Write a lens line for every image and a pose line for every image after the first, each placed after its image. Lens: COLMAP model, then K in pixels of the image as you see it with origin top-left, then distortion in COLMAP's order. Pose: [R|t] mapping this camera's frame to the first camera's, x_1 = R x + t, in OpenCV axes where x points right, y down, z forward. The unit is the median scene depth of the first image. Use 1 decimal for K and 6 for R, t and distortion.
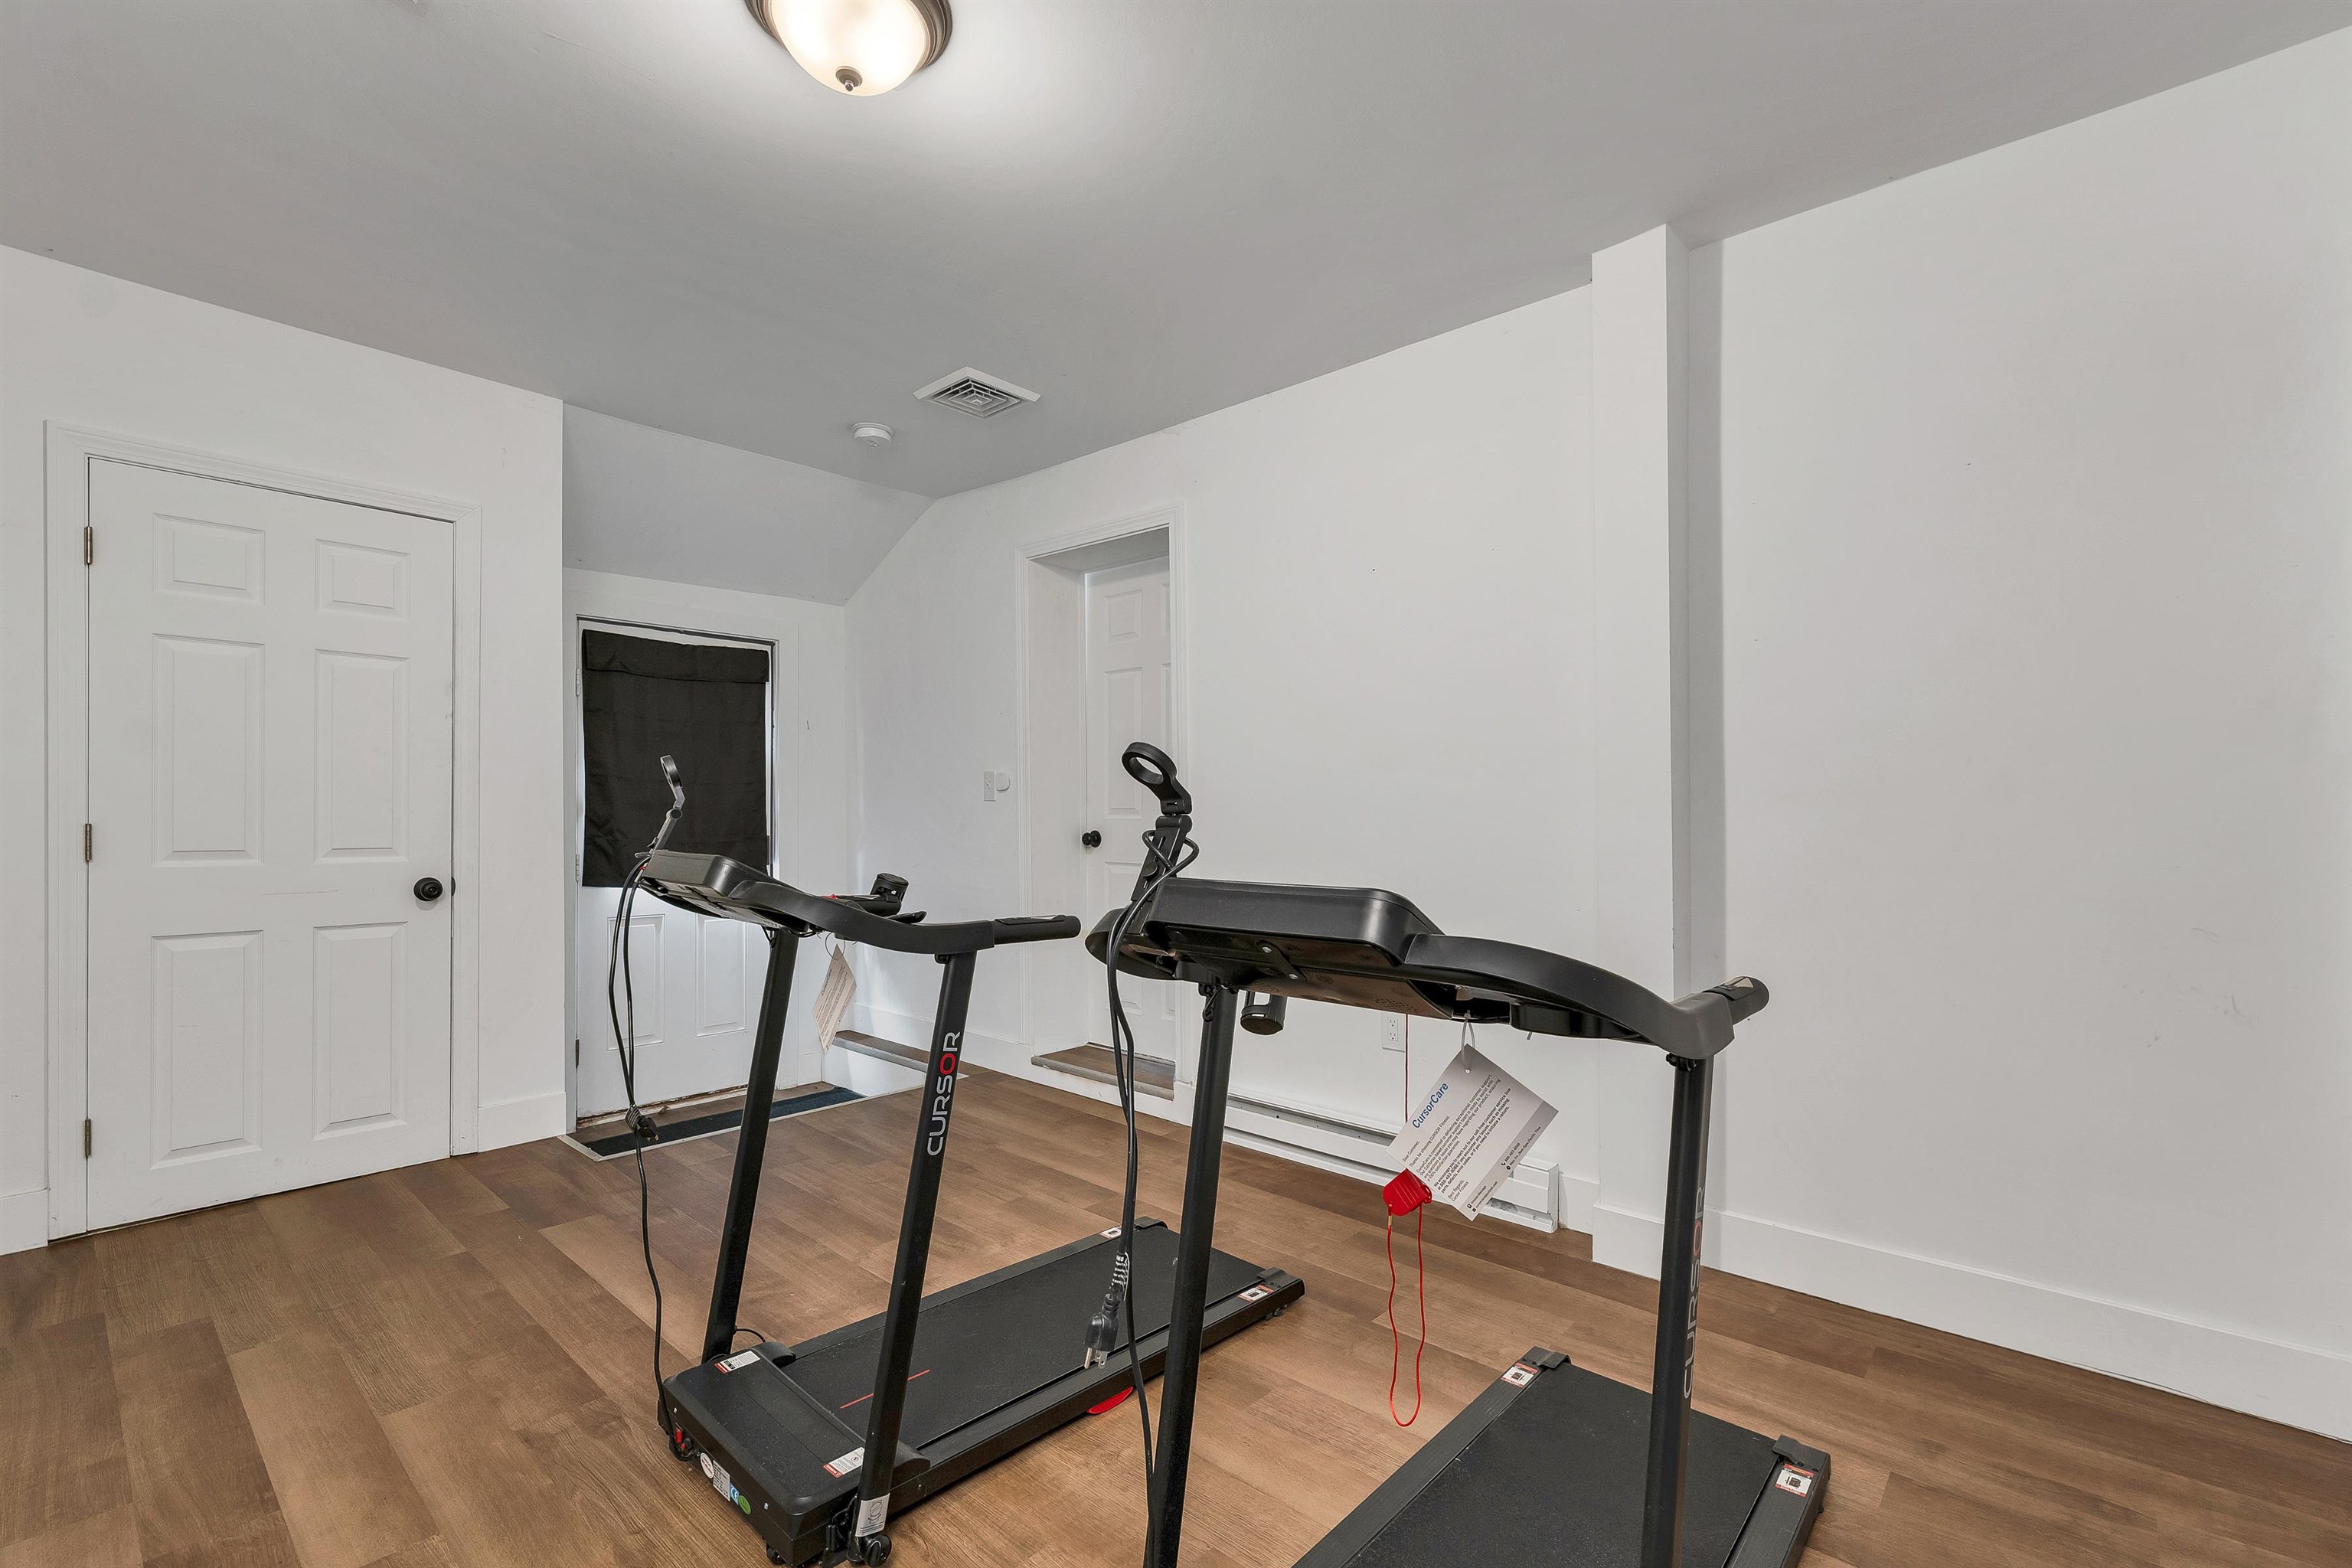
lens RADIAL K [[994.7, 0, 1193.1], [0, 994.7, 803.9], [0, 0, 1]] dist [0.001019, -0.000116]
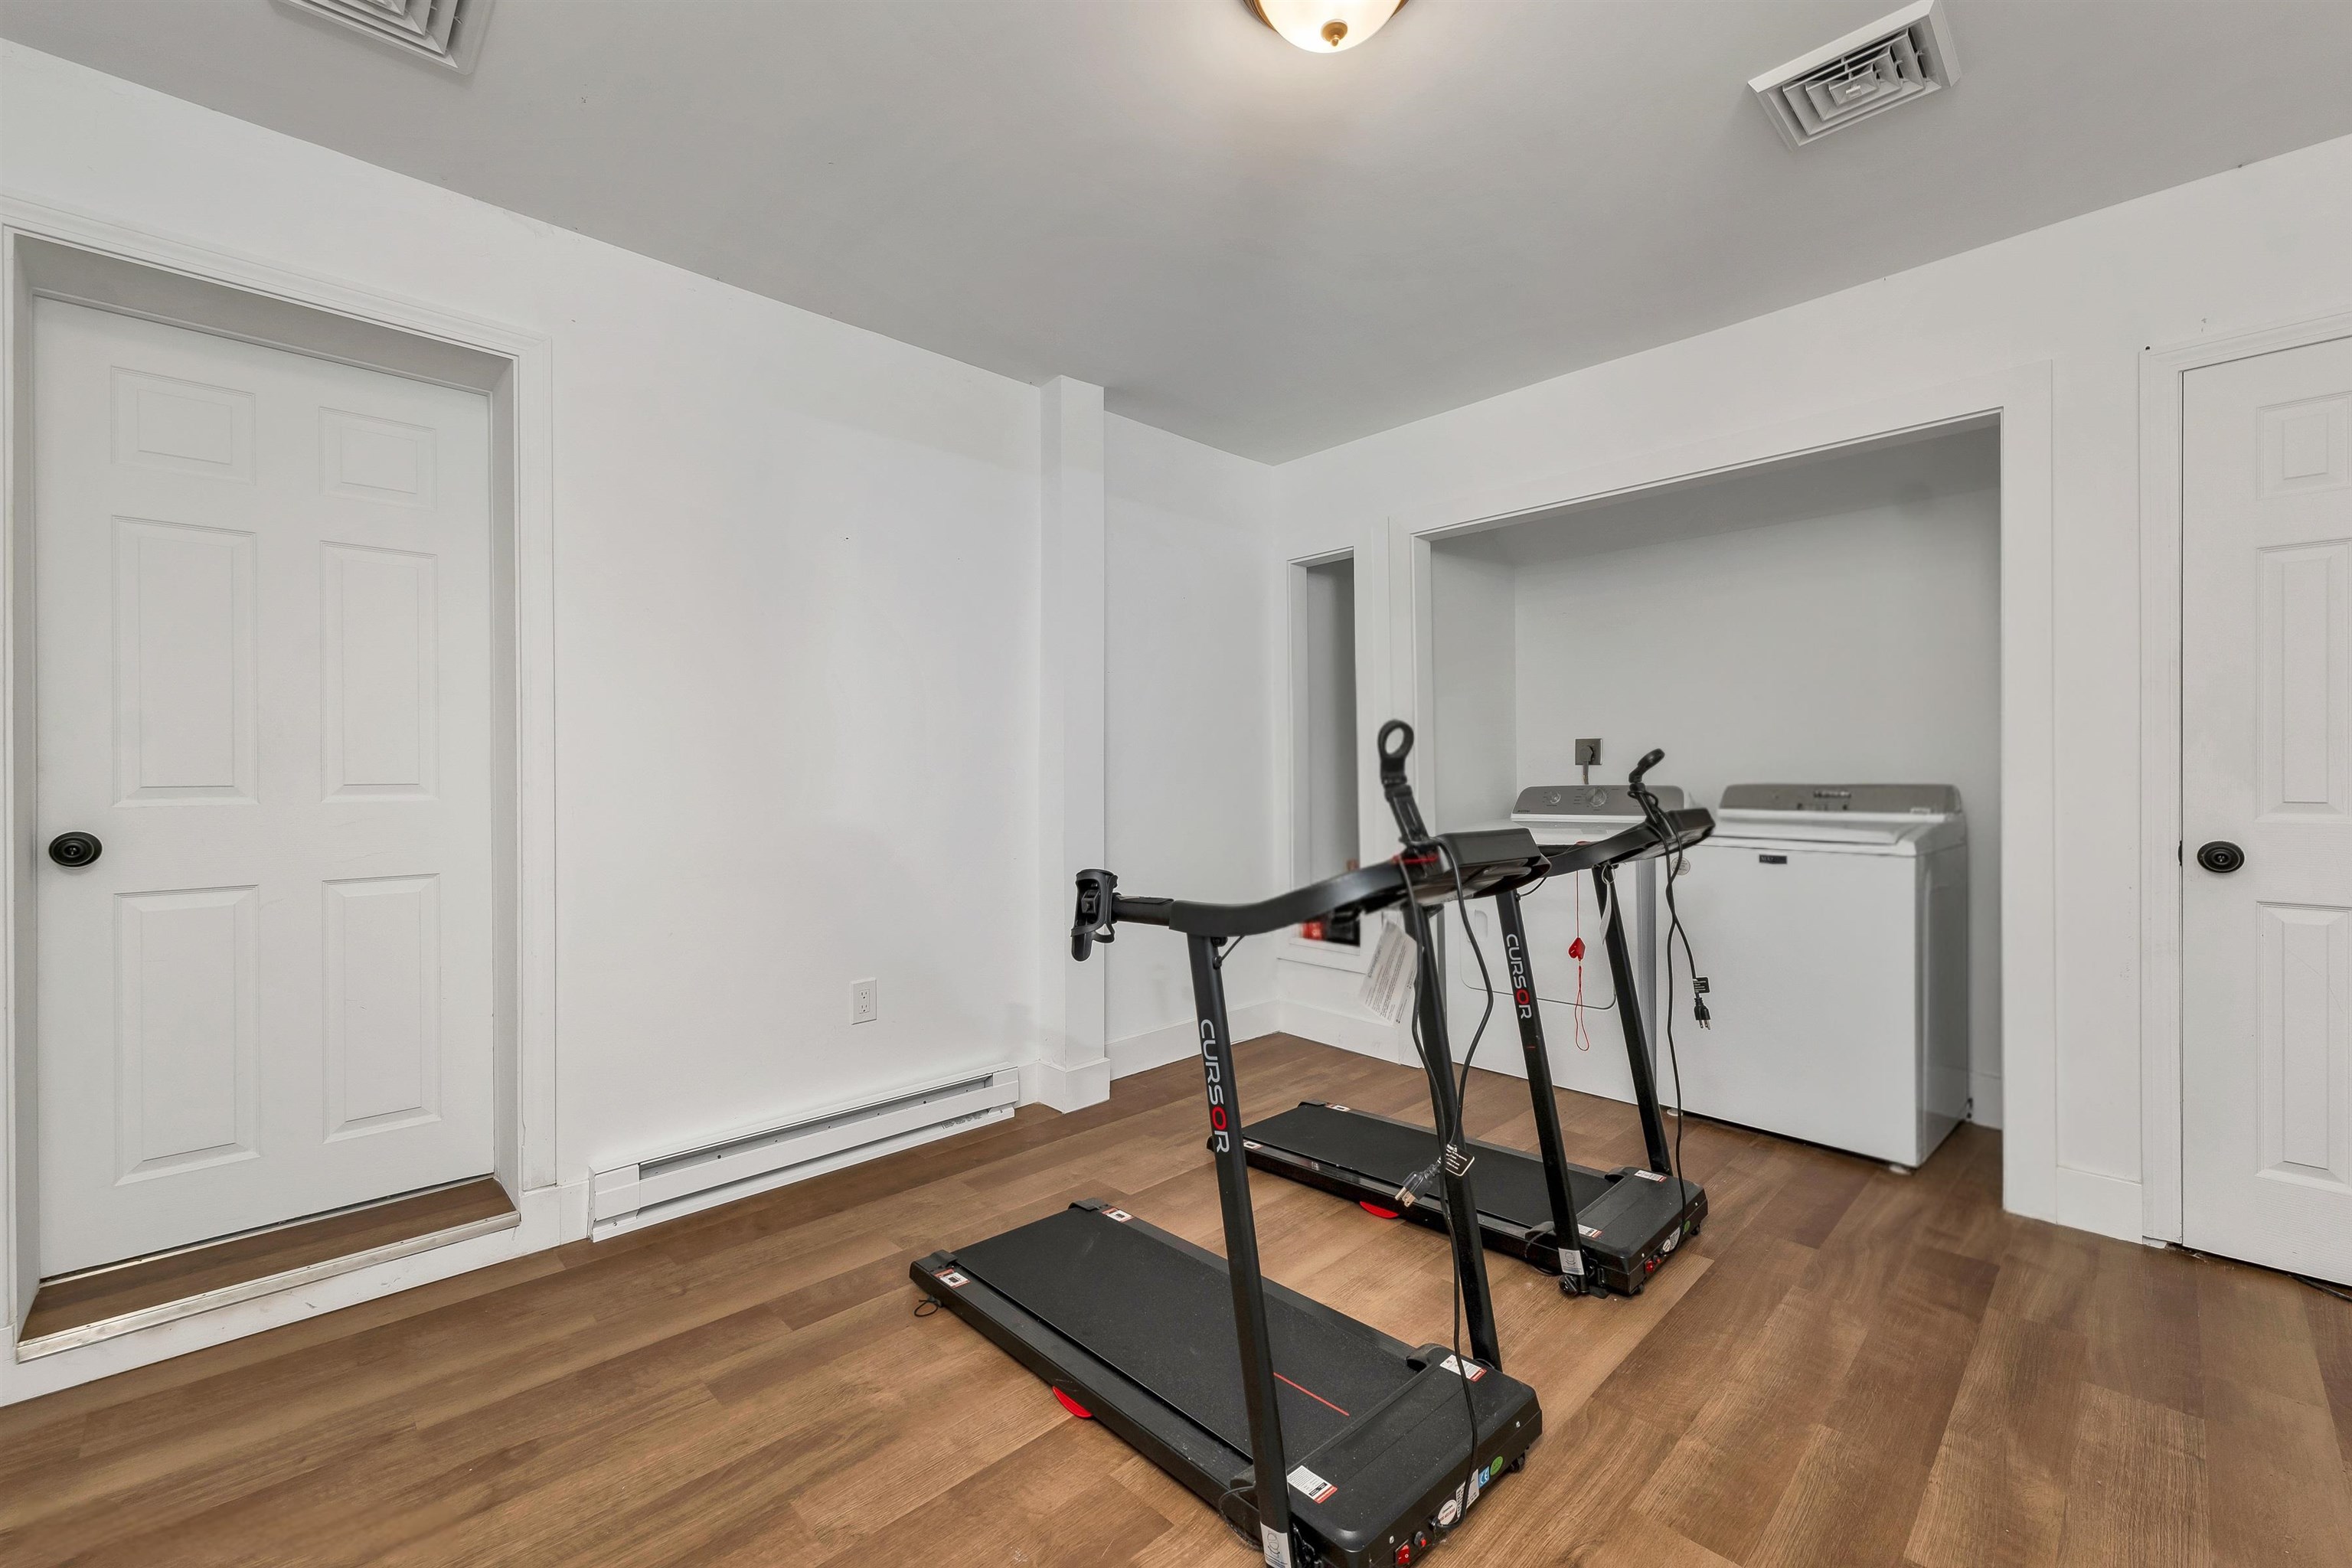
lens RADIAL K [[966.9, 0, 1122.2], [0, 966.9, 776.6], [0, 0, 1]] dist [0.000369, 0.000203]
pose [[0.116552, -0.000251, 0.993185, -0.817507], [0.005283, 0.999986, -0.000367, 0.003600], [-0.993170, 0.005290, 0.116552, 0.704959]]
